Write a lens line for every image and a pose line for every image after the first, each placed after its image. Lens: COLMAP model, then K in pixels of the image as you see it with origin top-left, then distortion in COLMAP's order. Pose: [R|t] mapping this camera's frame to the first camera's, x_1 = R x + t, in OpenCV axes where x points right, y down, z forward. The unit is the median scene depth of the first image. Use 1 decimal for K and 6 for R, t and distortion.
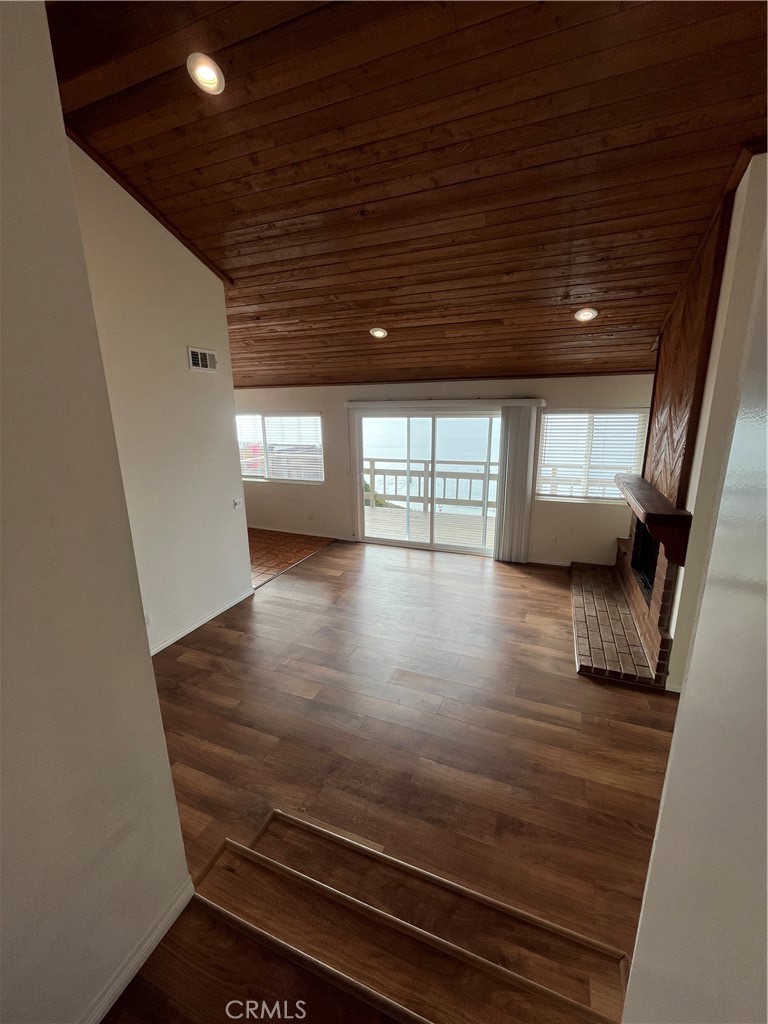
lens RADIAL K [[421.8, 0, 380.1], [0, 421.8, 512.4], [0, 0, 1]] dist [-0.004596, 0.000188]
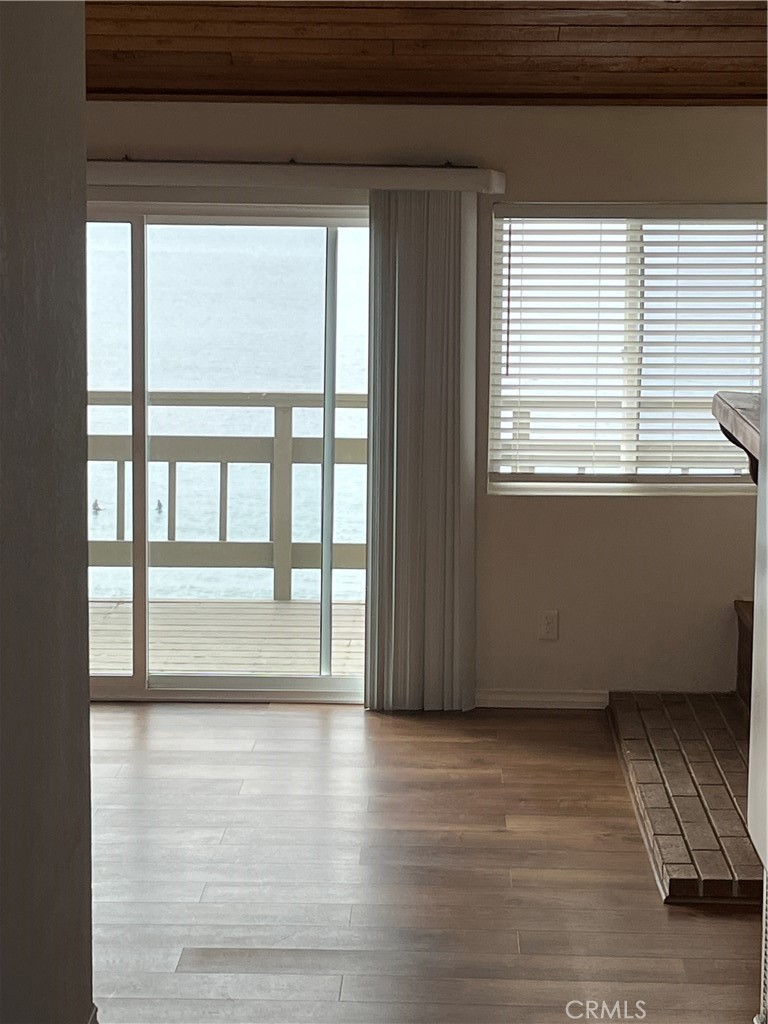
lens RADIAL K [[2230.5, 0, 422.3], [0, 2230.5, 491.9], [0, 0, 1]] dist [0.123392, 0.000000]
pose [[0.929907, -0.024997, 0.366944, -0.287775], [0.064652, 0.993262, -0.096177, 0.129331], [-0.362068, 0.113159, 0.925258, -0.510047]]
